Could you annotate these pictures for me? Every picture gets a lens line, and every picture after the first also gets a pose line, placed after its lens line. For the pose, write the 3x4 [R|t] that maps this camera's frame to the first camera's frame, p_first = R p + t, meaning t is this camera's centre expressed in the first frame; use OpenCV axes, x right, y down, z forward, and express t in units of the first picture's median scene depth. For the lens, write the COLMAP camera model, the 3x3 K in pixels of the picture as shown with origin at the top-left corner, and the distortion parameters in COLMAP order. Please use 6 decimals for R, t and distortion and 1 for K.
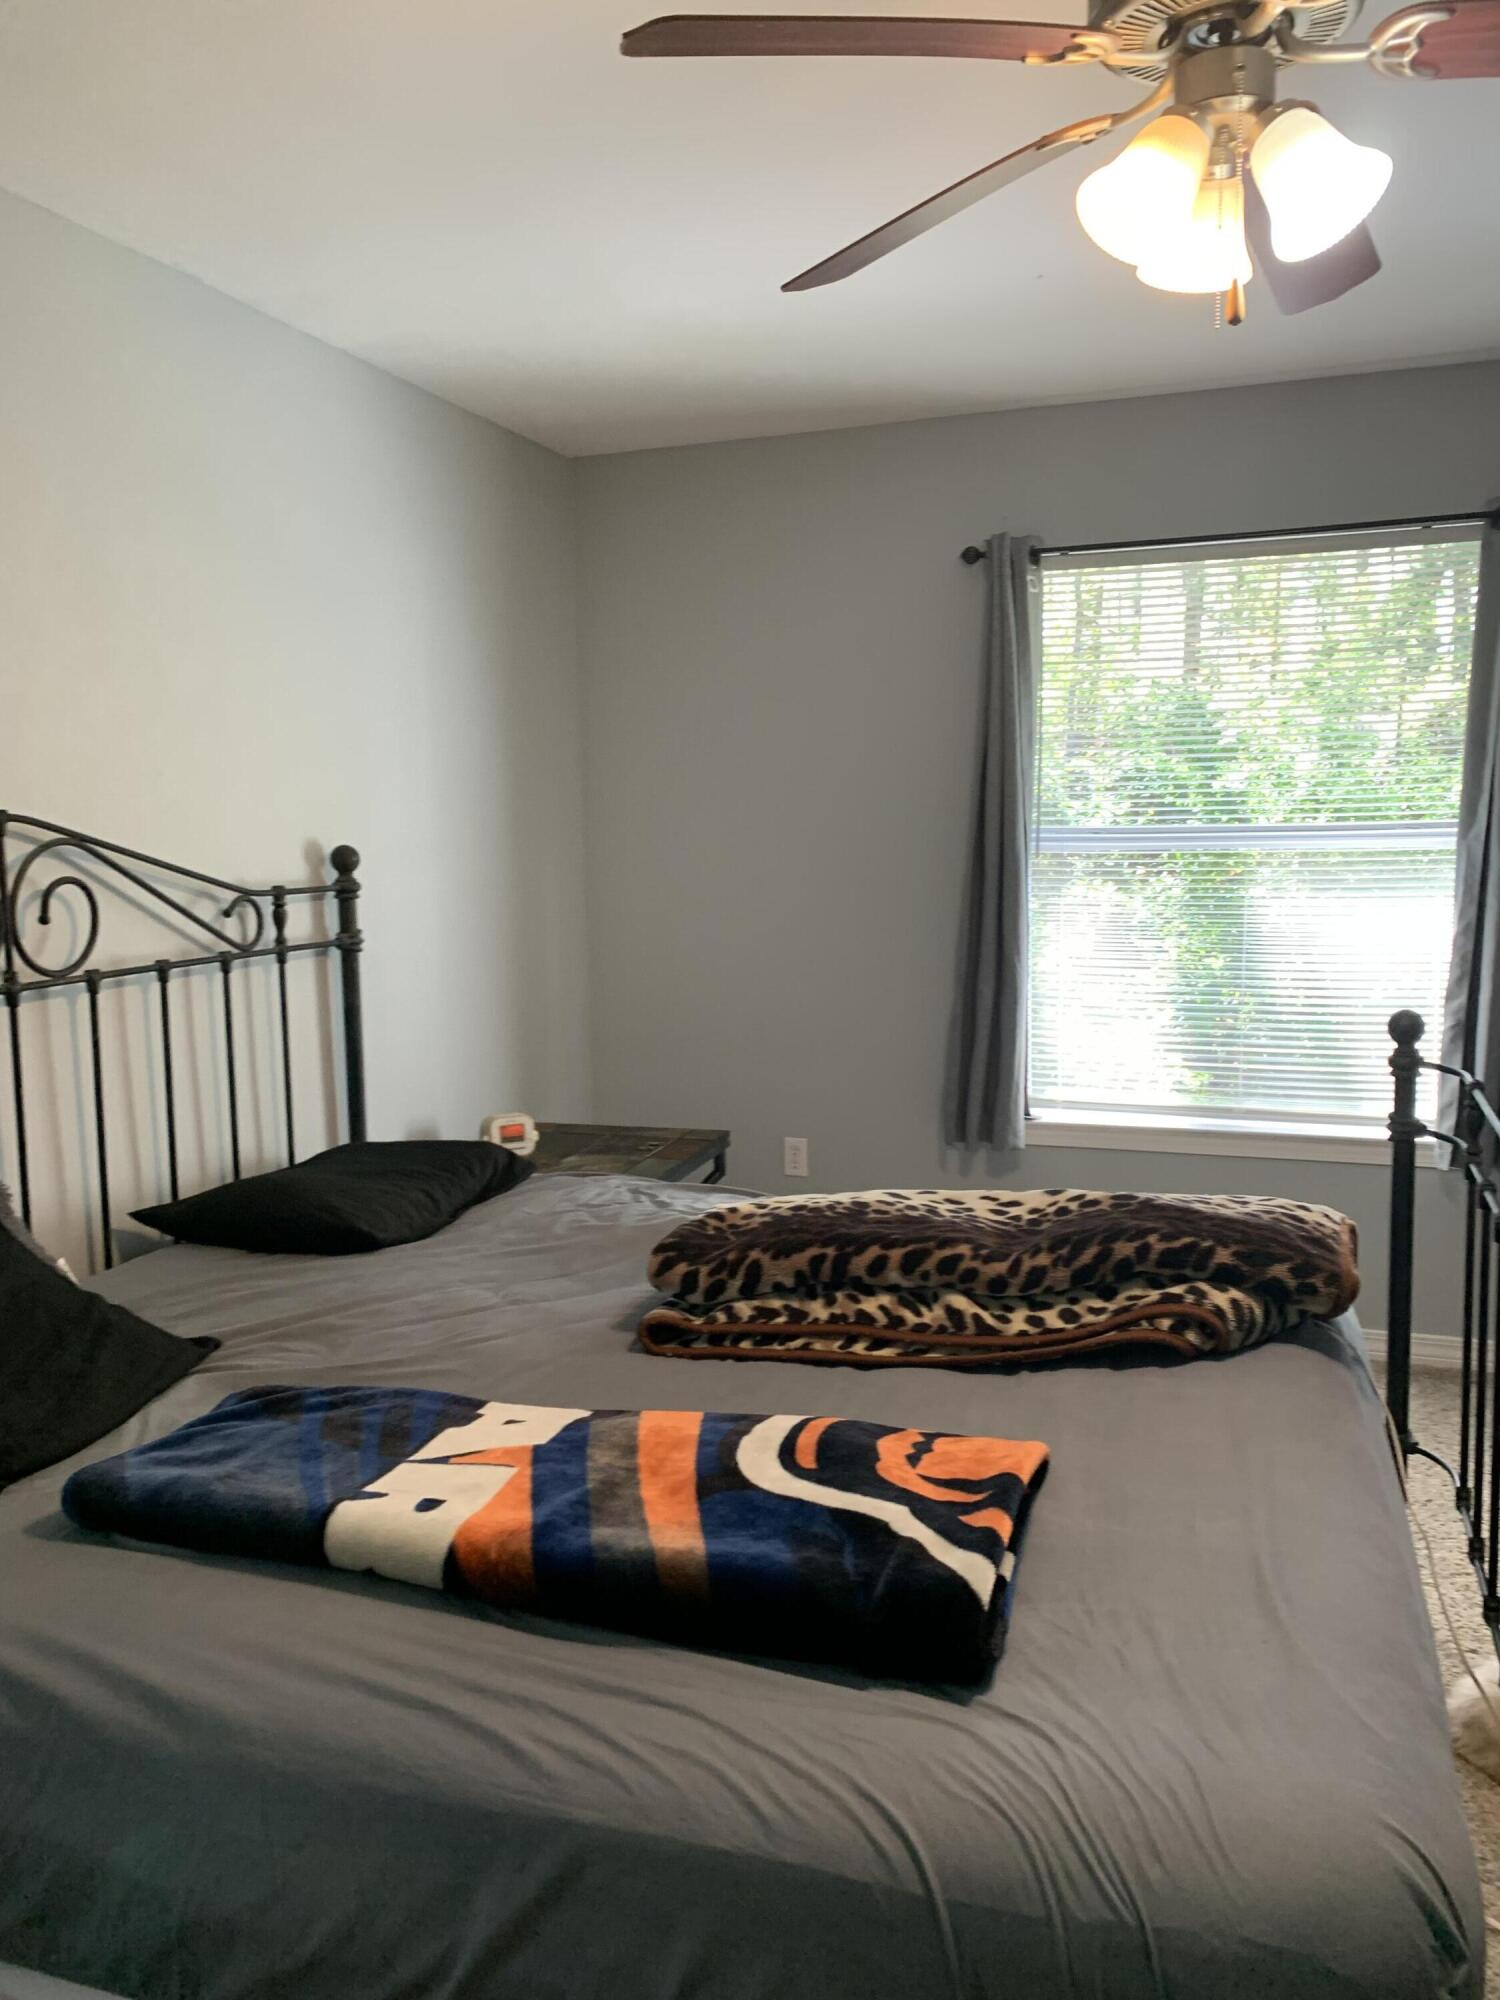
lens RADIAL K [[1526.9, 0, 750.0], [0, 1526.9, 1000.0], [0, 0, 1]] dist [-0.003081, 0.001554]
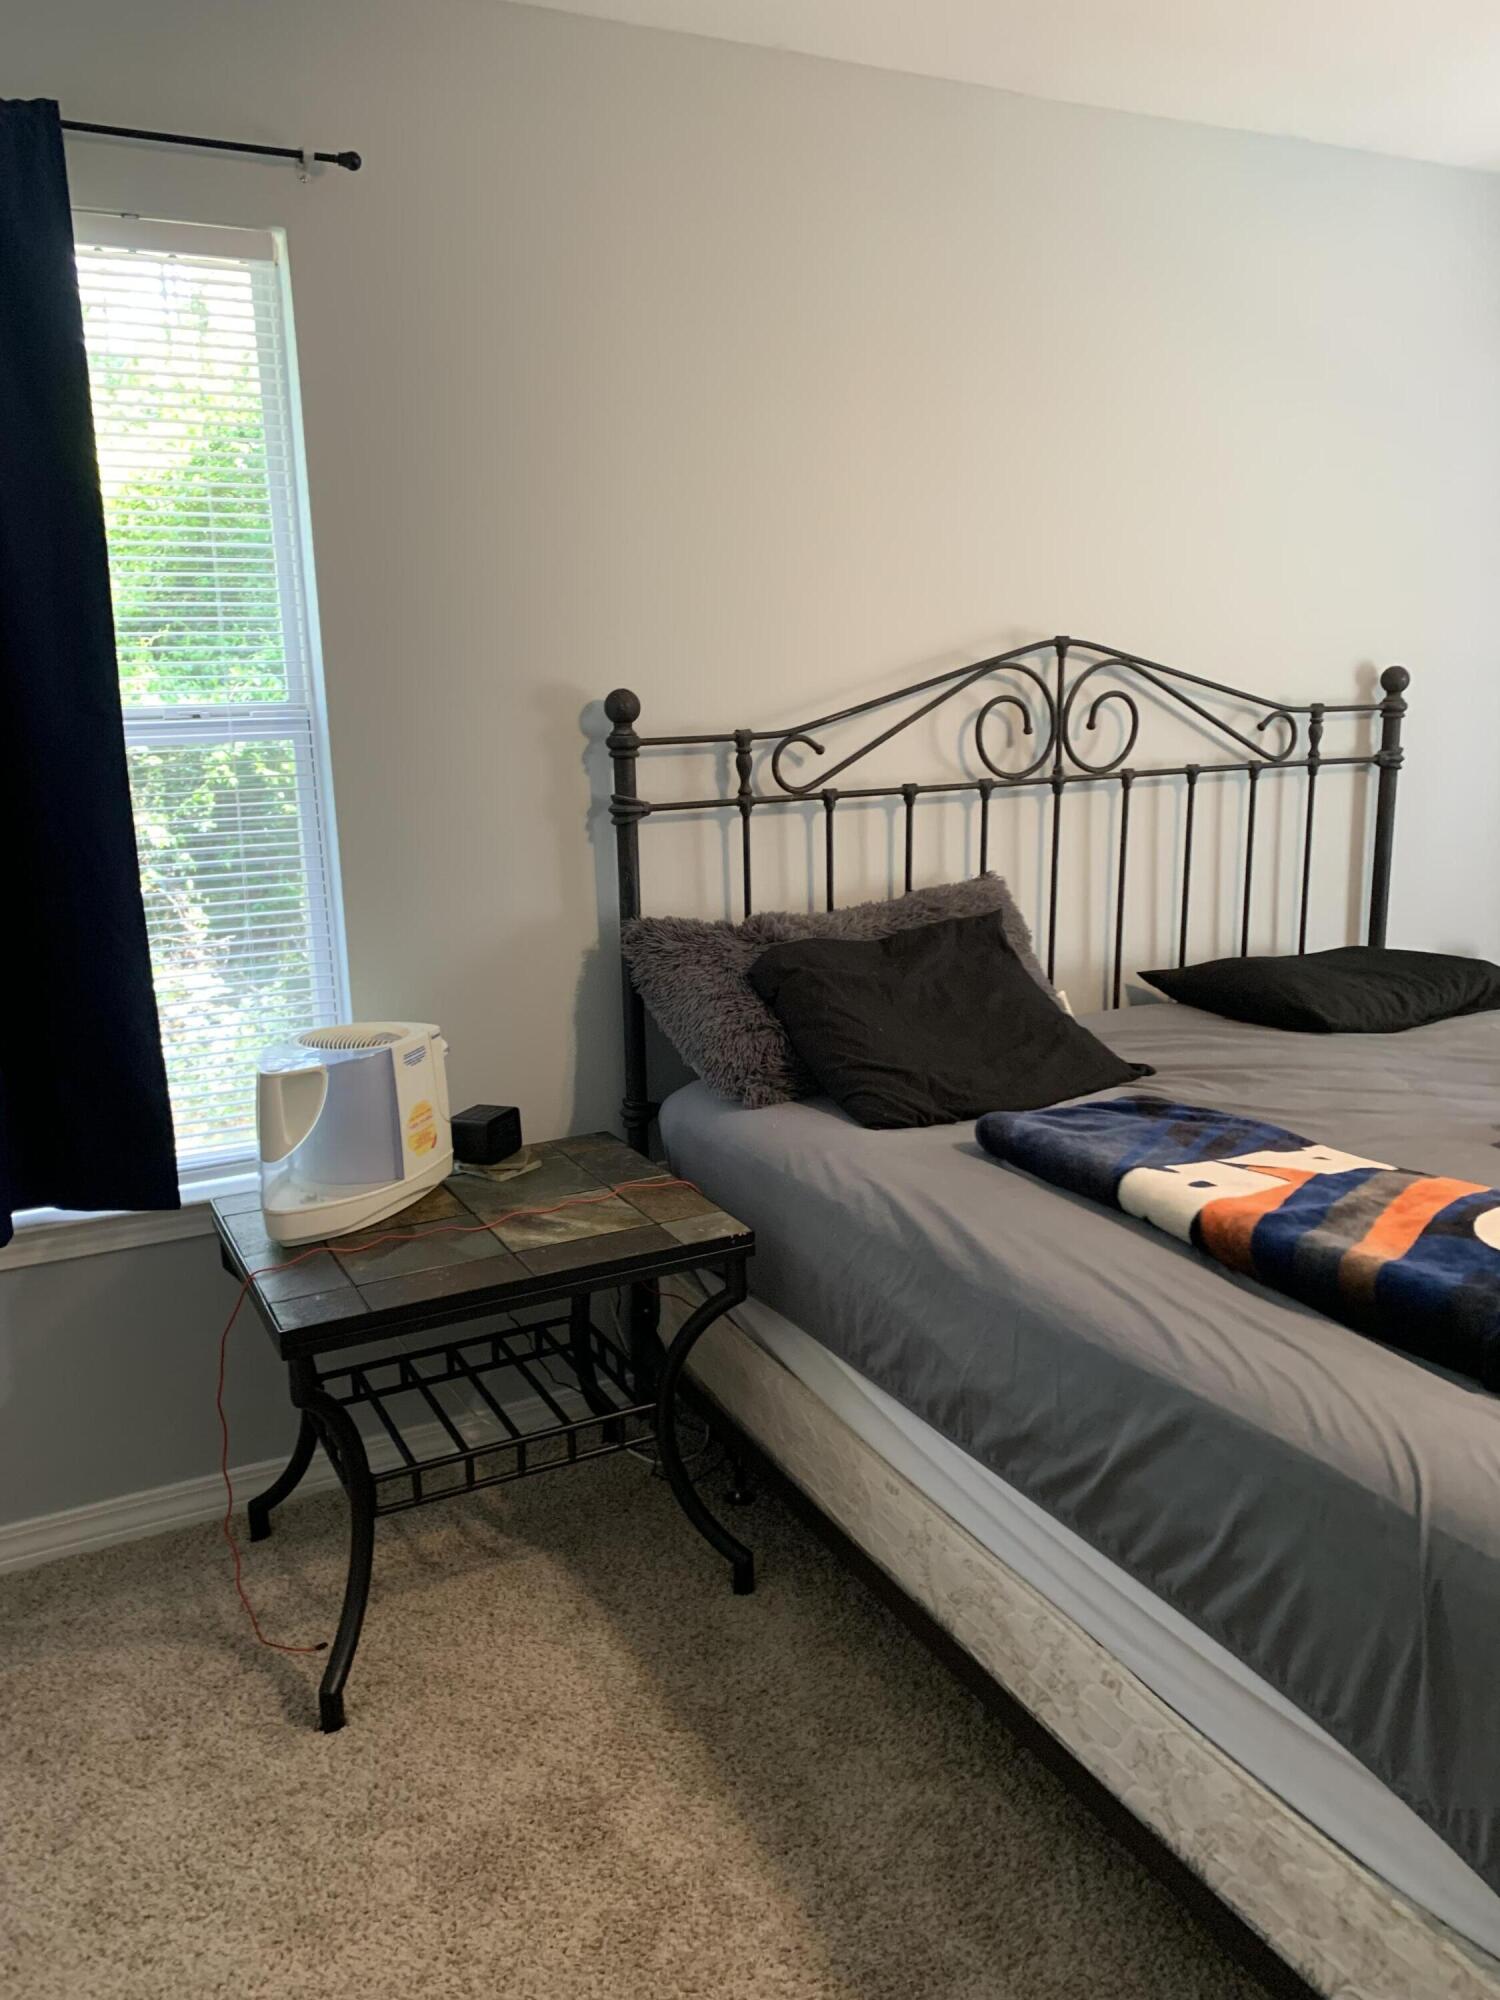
lens RADIAL K [[1511.5, 0, 750.0], [0, 1511.5, 1000.0], [0, 0, 1]] dist [0.065965, -0.169359]
pose [[0.721877, 0.147213, -0.676182, 0.213917], [-0.072498, 0.987822, 0.137663, 0.018832], [0.688213, -0.050354, 0.723759, -0.102827]]
